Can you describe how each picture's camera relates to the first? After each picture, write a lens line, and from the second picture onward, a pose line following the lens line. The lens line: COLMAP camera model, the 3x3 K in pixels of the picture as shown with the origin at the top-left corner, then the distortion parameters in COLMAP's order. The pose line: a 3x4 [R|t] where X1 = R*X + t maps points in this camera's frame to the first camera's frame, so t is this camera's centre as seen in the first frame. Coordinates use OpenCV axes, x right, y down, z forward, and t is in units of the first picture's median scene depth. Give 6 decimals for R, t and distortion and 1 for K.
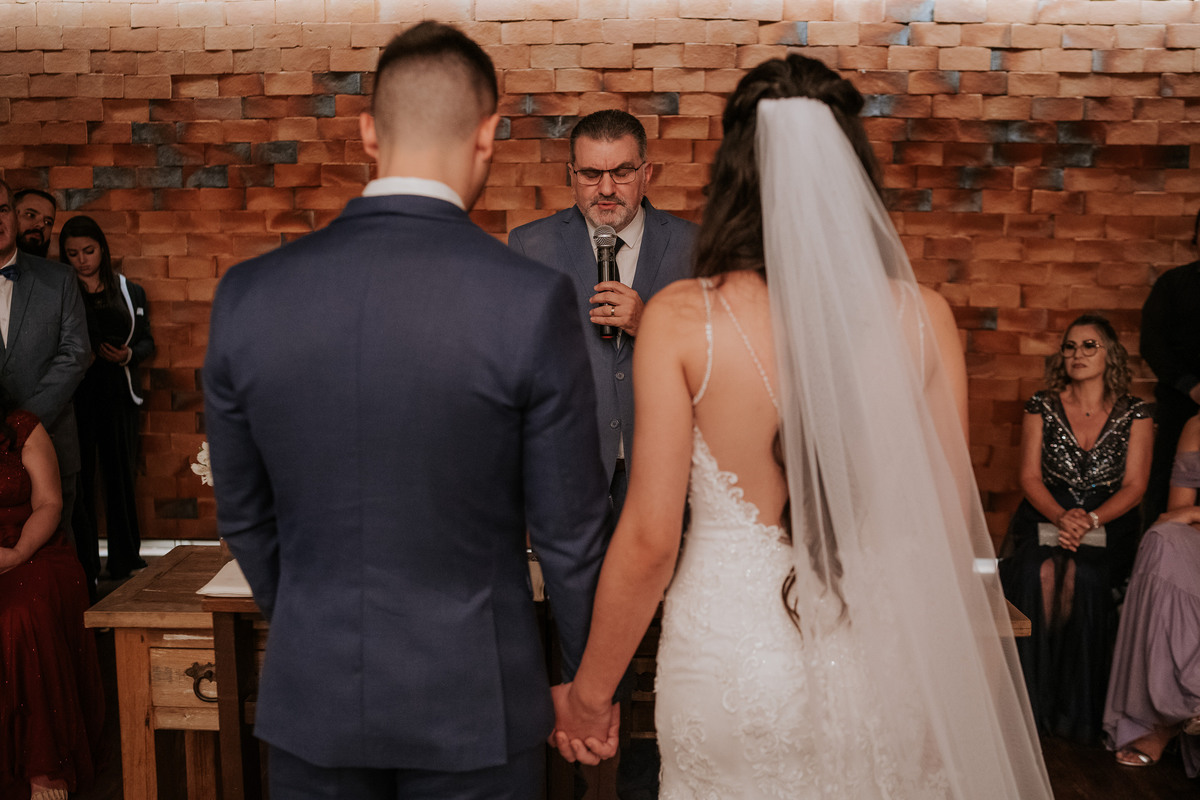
lens RADIAL K [[1082.5, 0, 600.5], [0, 1082.5, 377.9], [0, 0, 1]] dist [-0.076406, 0.055327]
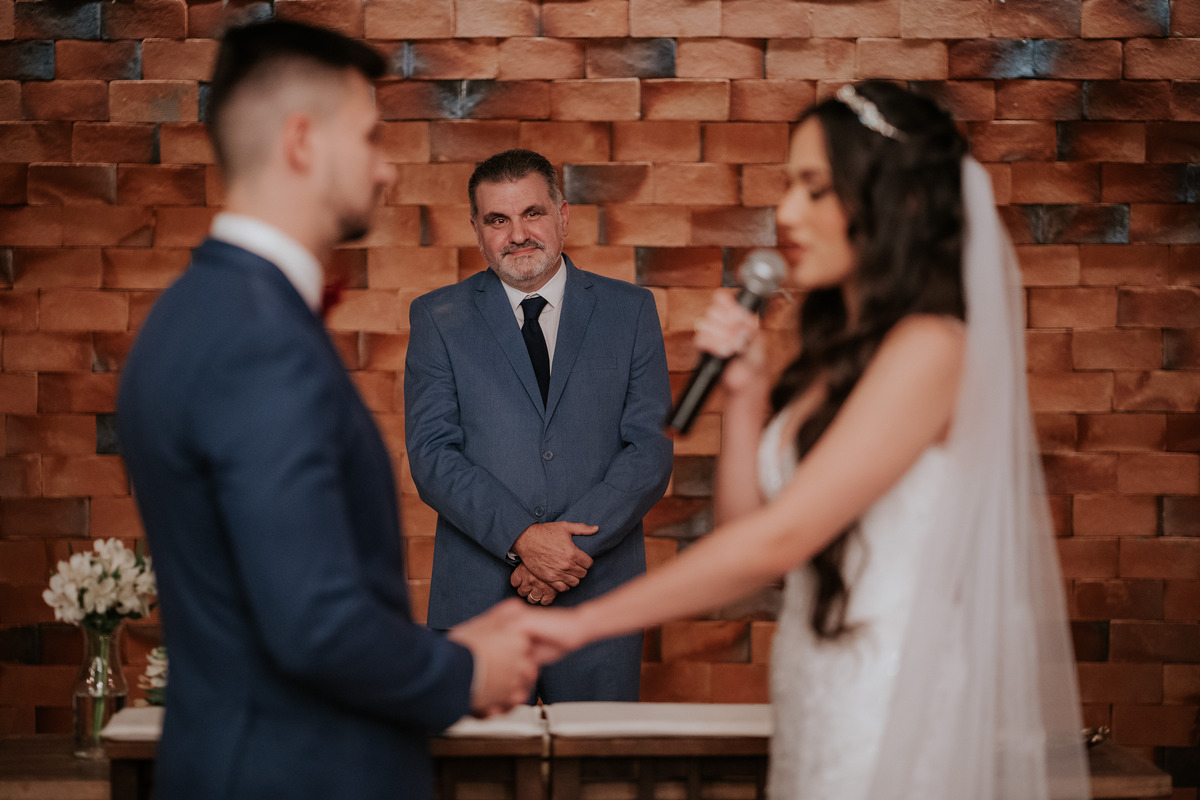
lens RADIAL K [[2860.0, 0, 577.9], [0, 2860.0, 394.5], [0, 0, 1]] dist [-0.001997, 0.000000]
pose [[0.998674, -0.007727, 0.050891, -0.055578], [0.012952, 0.994583, -0.103137, 0.073326], [-0.049818, 0.103659, 0.993364, -0.461575]]
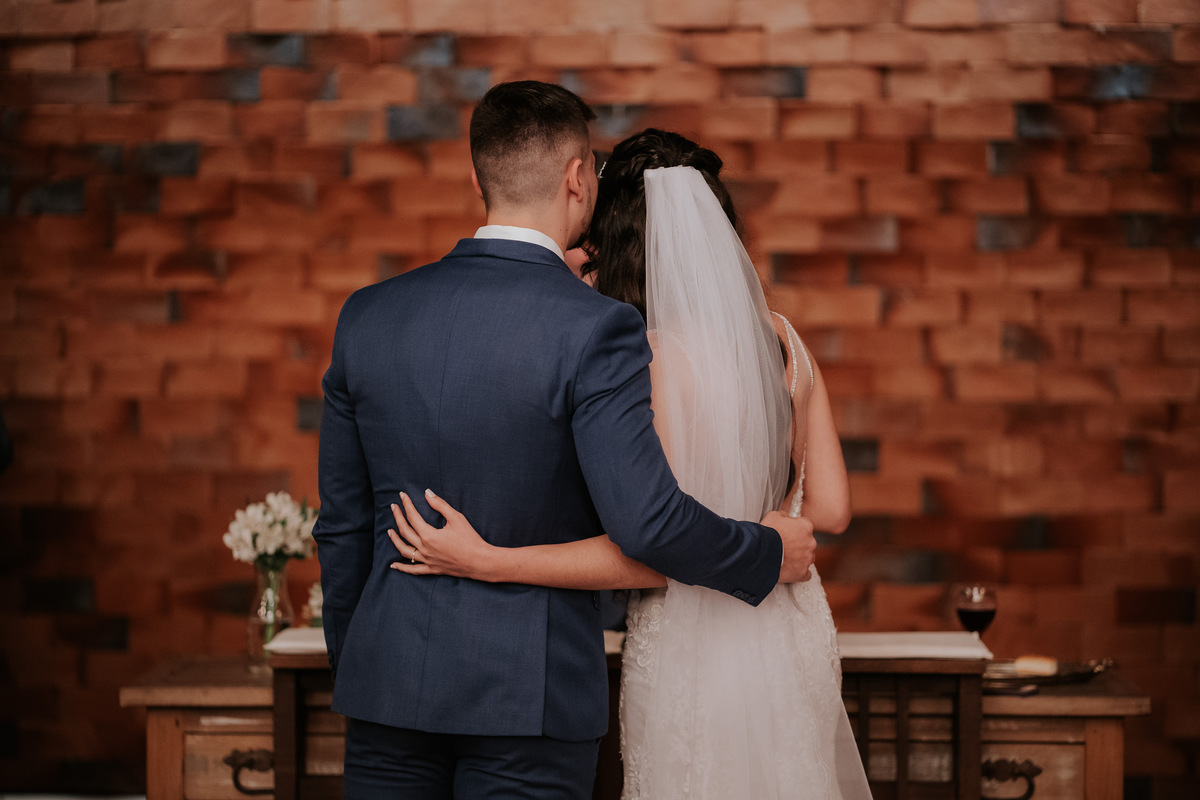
lens RADIAL K [[2860.0, 0, 598.8], [0, 2860.0, 397.2], [0, 0, 1]] dist [-0.001997, 0.000000]
pose [[0.999588, -0.002399, -0.028599, -0.001735], [-0.000519, 0.994824, -0.101610, 0.099222], [0.028695, 0.101583, 0.994413, -0.651318]]
